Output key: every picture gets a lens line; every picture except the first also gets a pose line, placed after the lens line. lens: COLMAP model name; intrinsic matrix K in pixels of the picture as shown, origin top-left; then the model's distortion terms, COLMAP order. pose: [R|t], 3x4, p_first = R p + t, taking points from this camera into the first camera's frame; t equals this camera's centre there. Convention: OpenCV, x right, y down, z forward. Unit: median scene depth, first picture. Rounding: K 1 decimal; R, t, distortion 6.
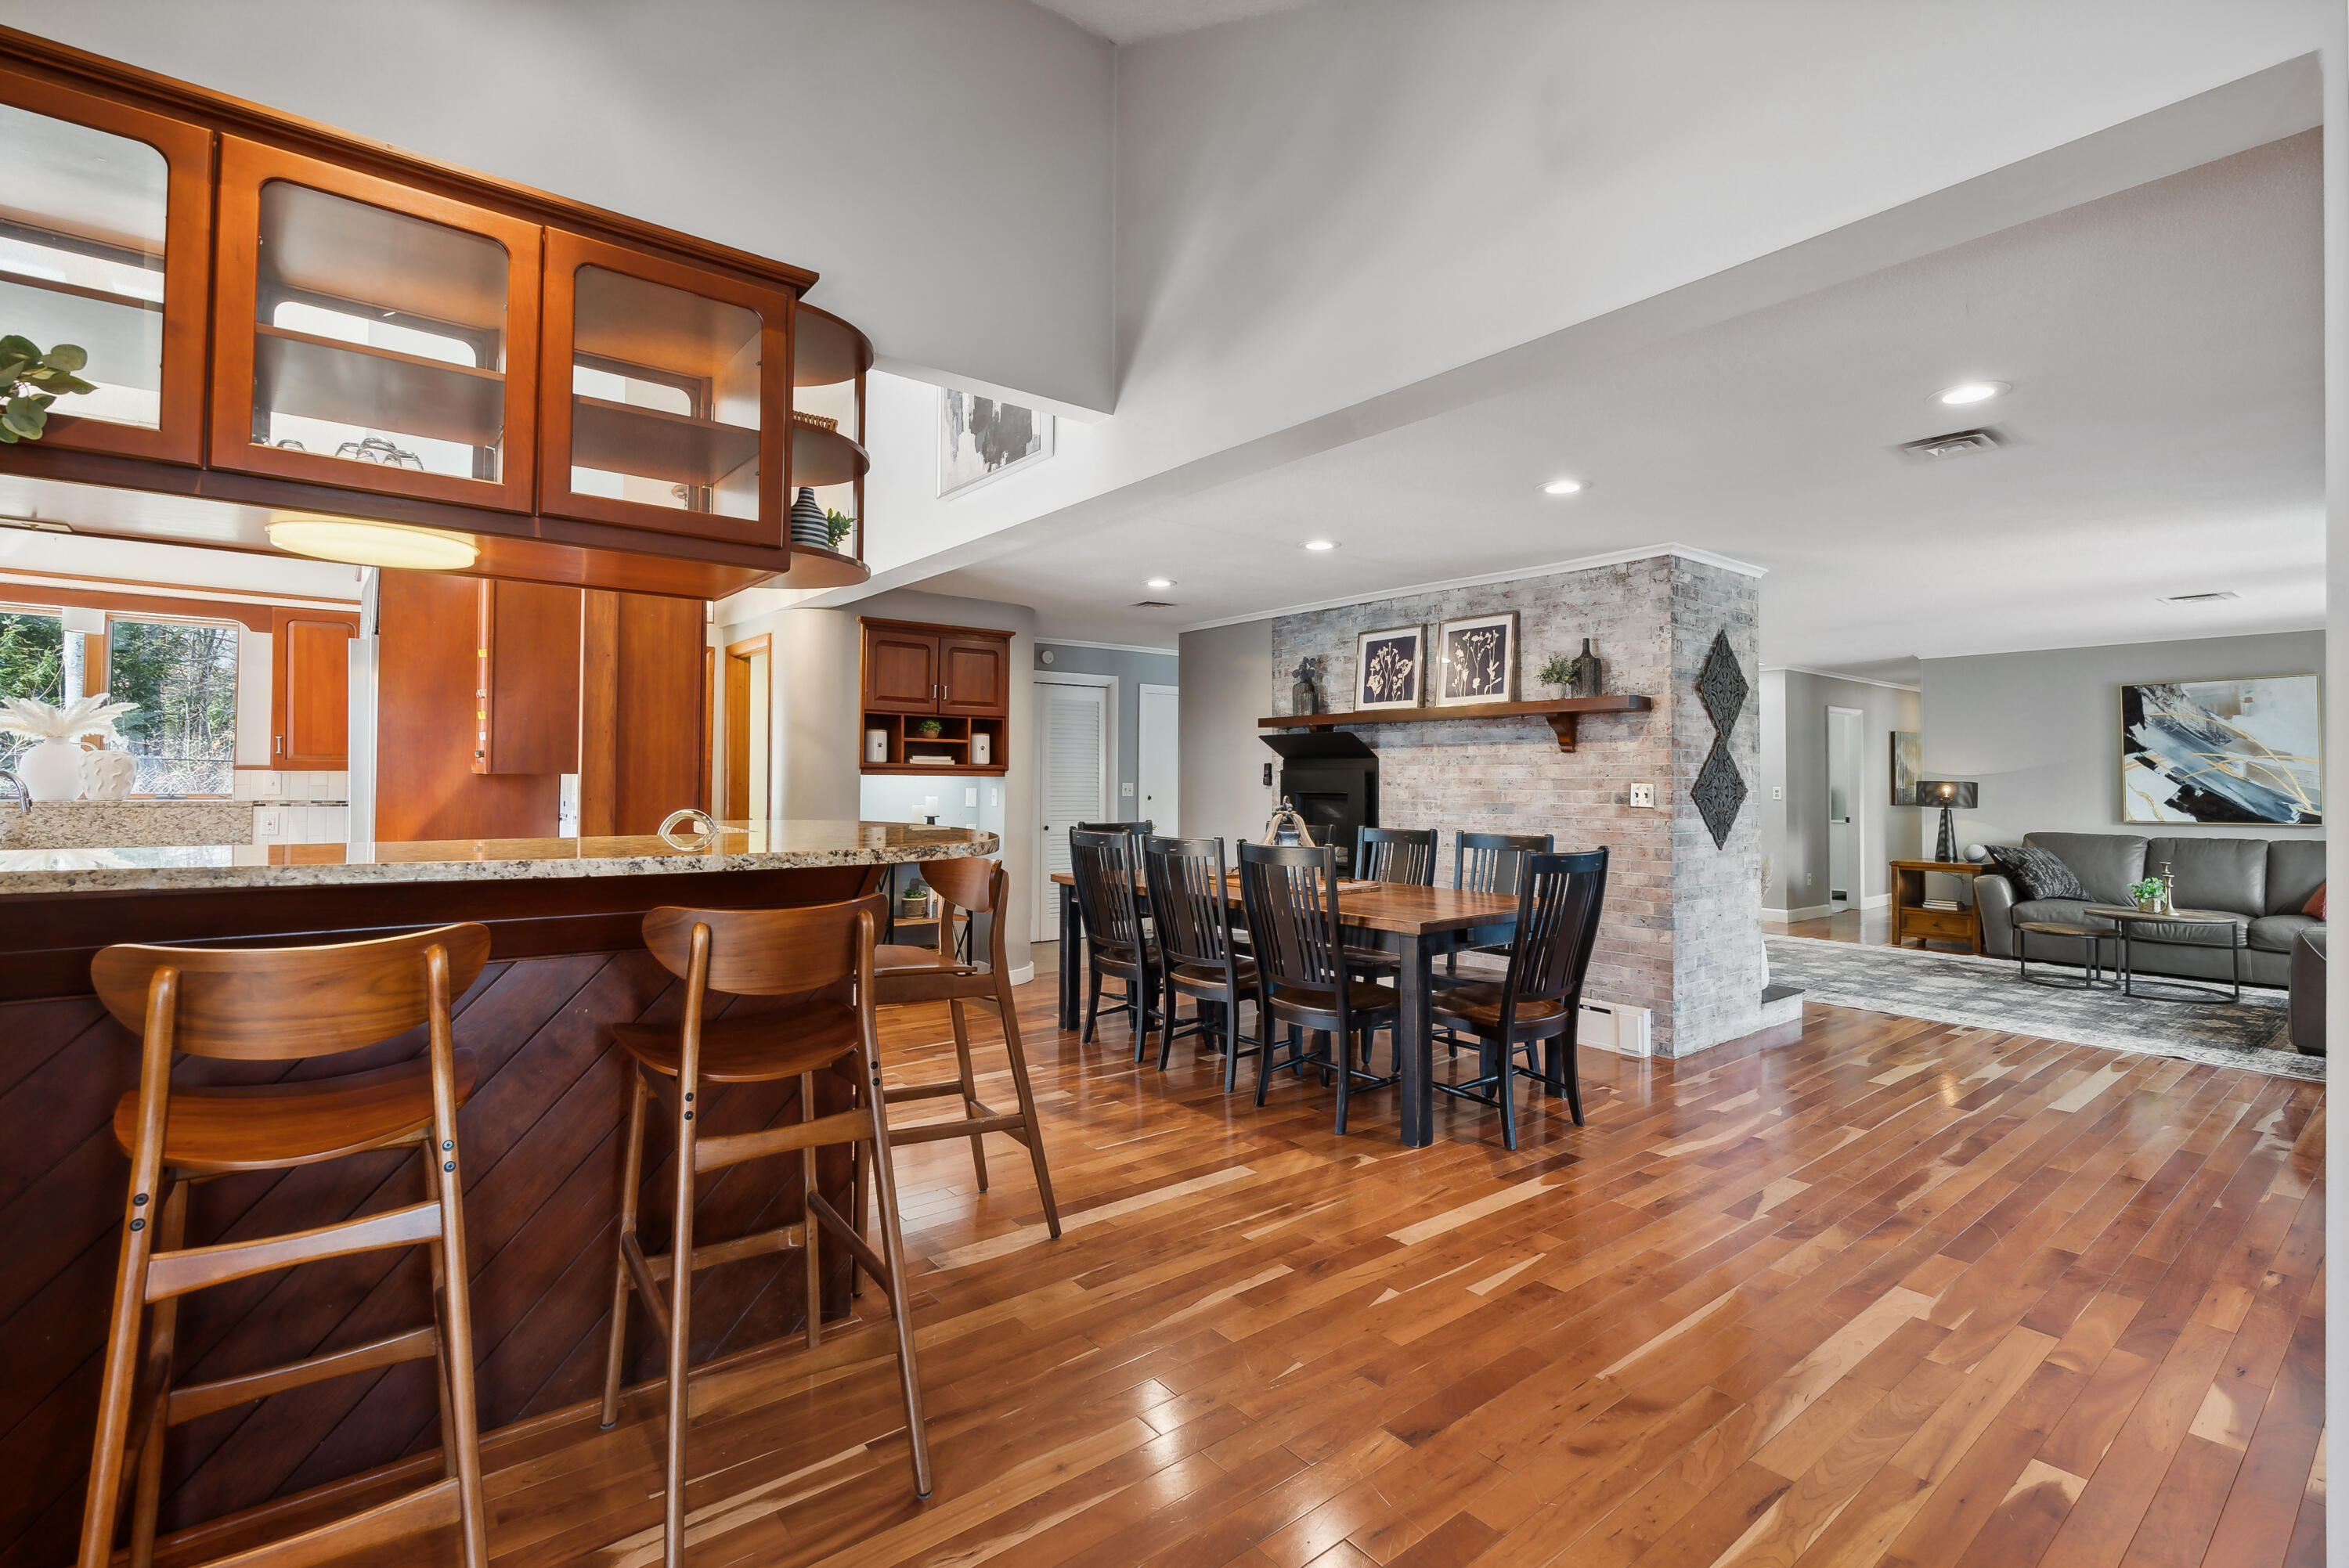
lens RADIAL K [[1073.8, 0, 1178.9], [0, 1073.8, 749.2], [0, 0, 1]] dist [-0.005924, 0.000226]
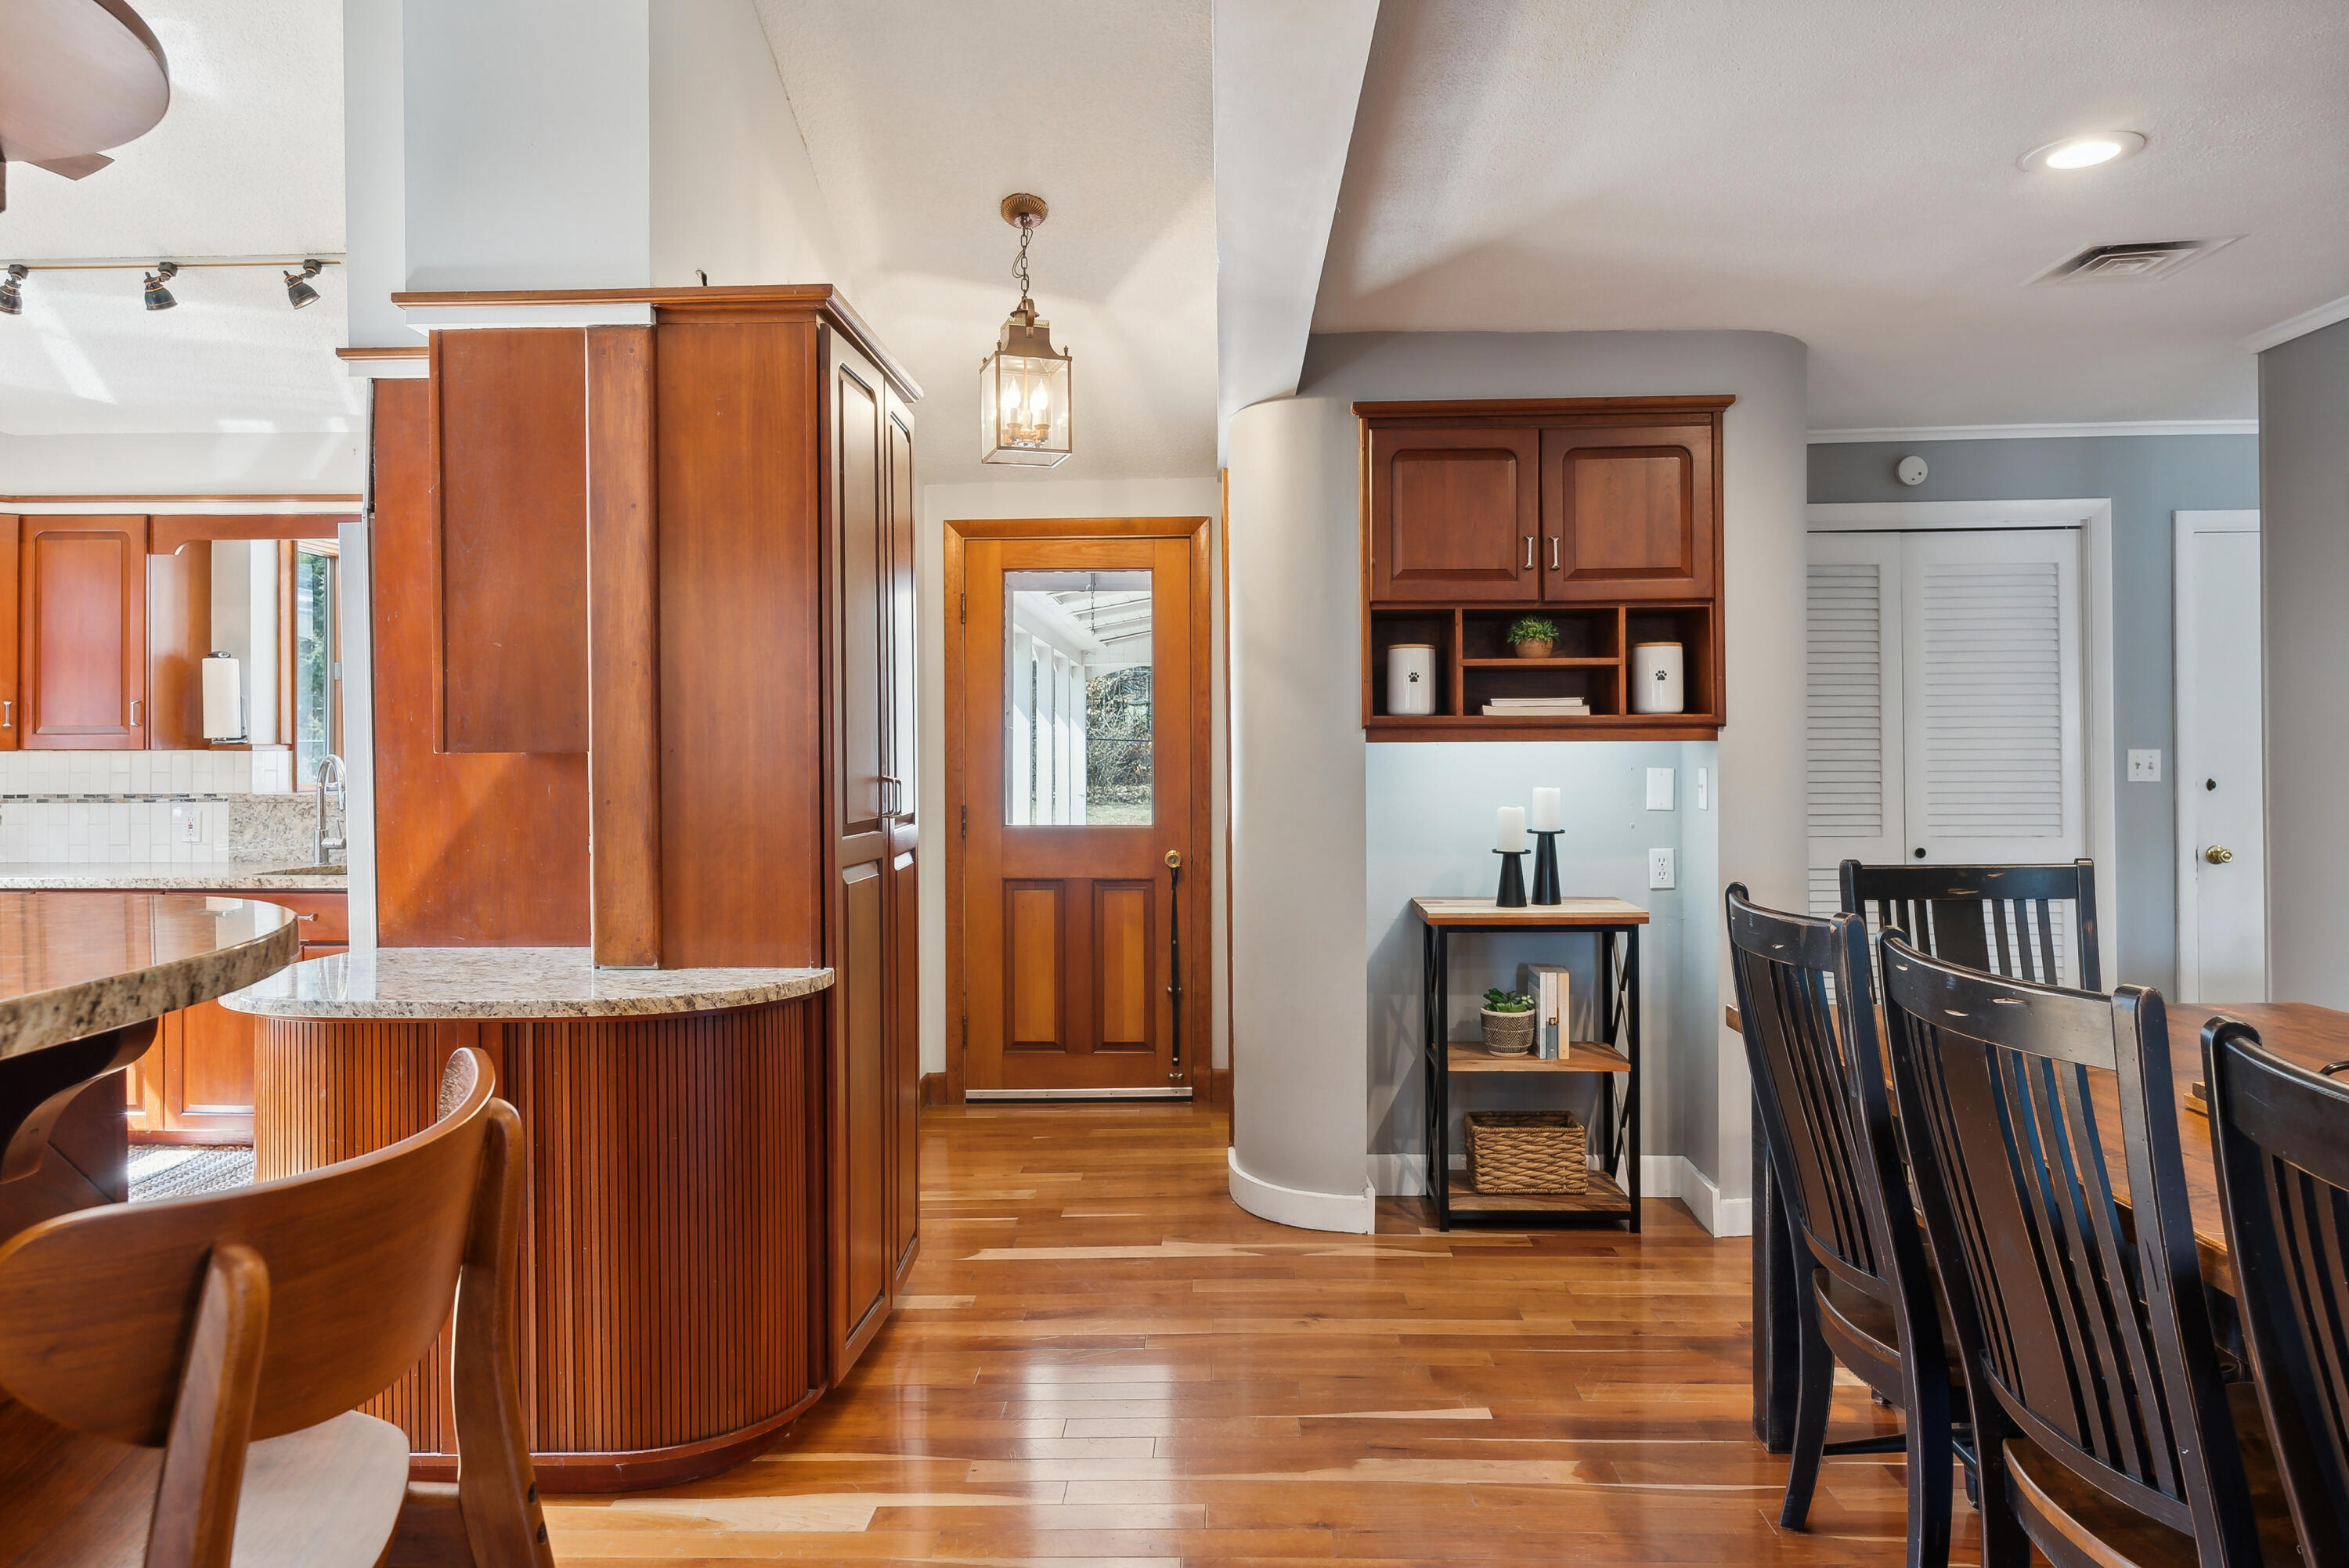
lens RADIAL K [[1491.6, 0, 1181.4], [0, 1491.6, 743.5], [0, 0, 1]] dist [-0.004567, 0.002773]
pose [[0.760760, -0.015439, -0.648849, 0.072606], [0.032535, 0.999367, 0.014368, 0.013961], [0.648217, -0.032041, 0.760781, 0.514712]]
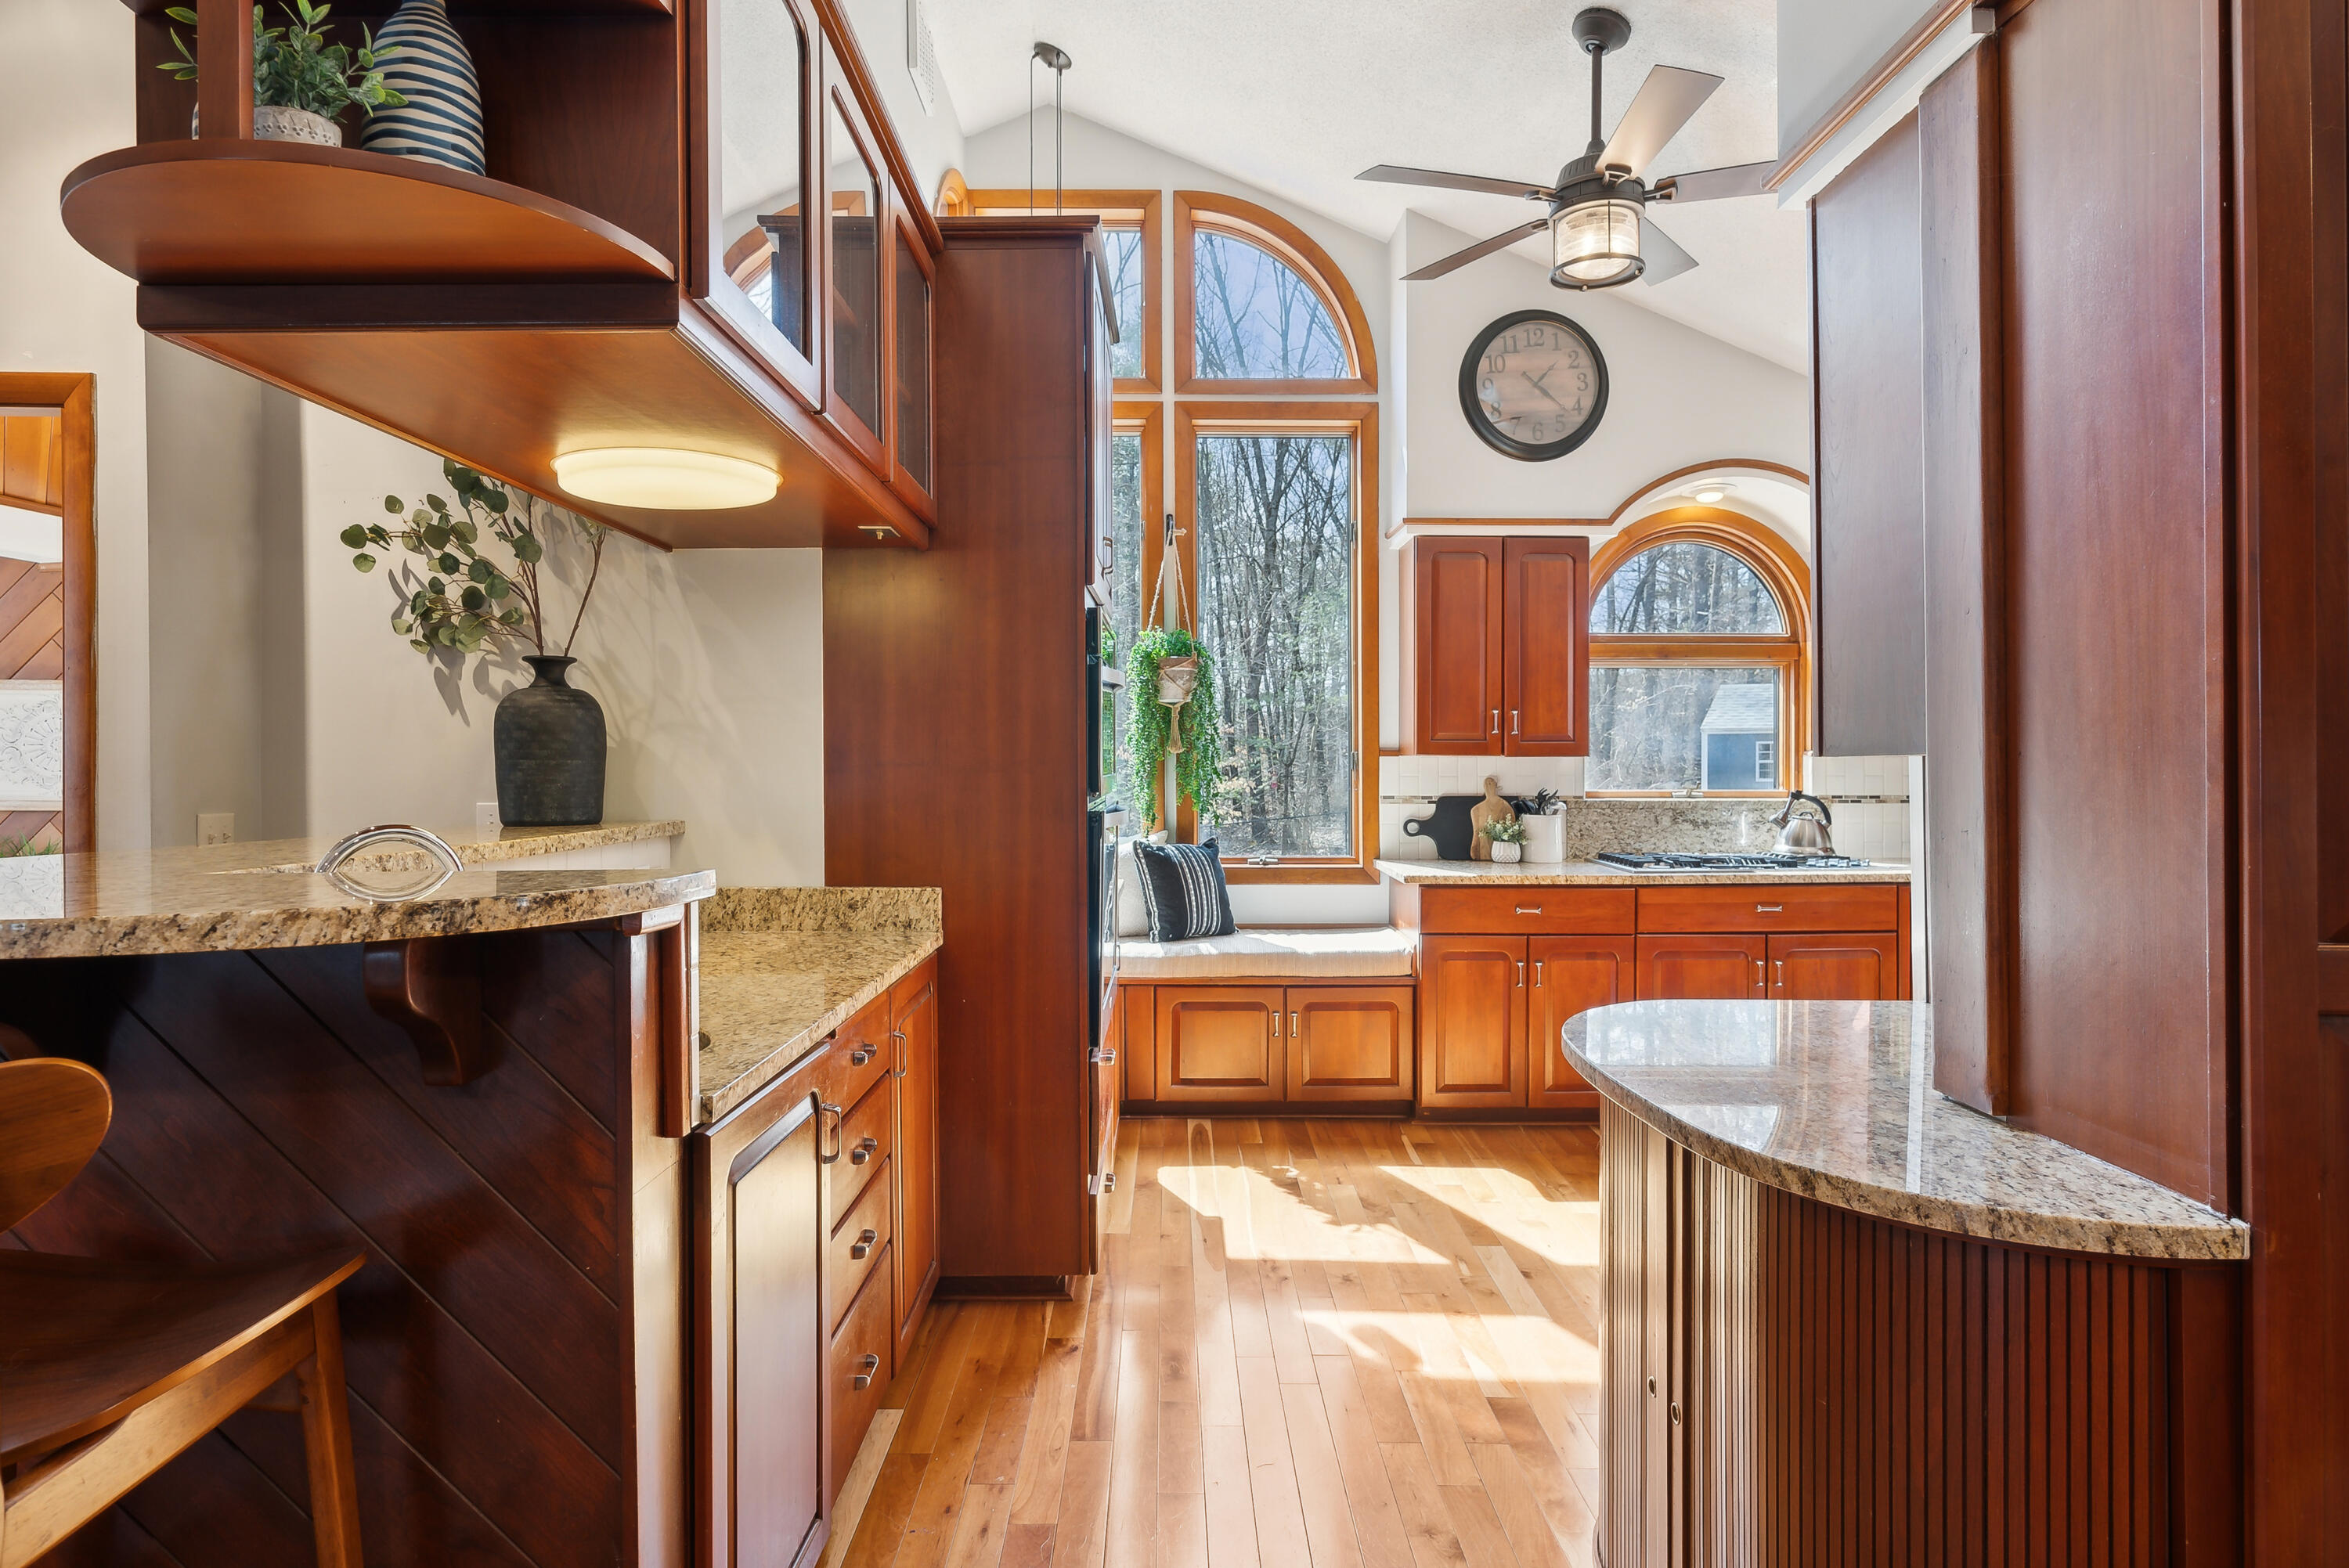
lens RADIAL K [[1300.8, 0, 1177.5], [0, 1300.8, 765.7], [0, 0, 1]] dist [-0.003610, 0.001593]
pose [[-0.619635, -0.006560, -0.784863, -0.092032], [0.019926, 0.999511, -0.024086, 0.024515], [0.784637, -0.030564, -0.619201, 0.829781]]
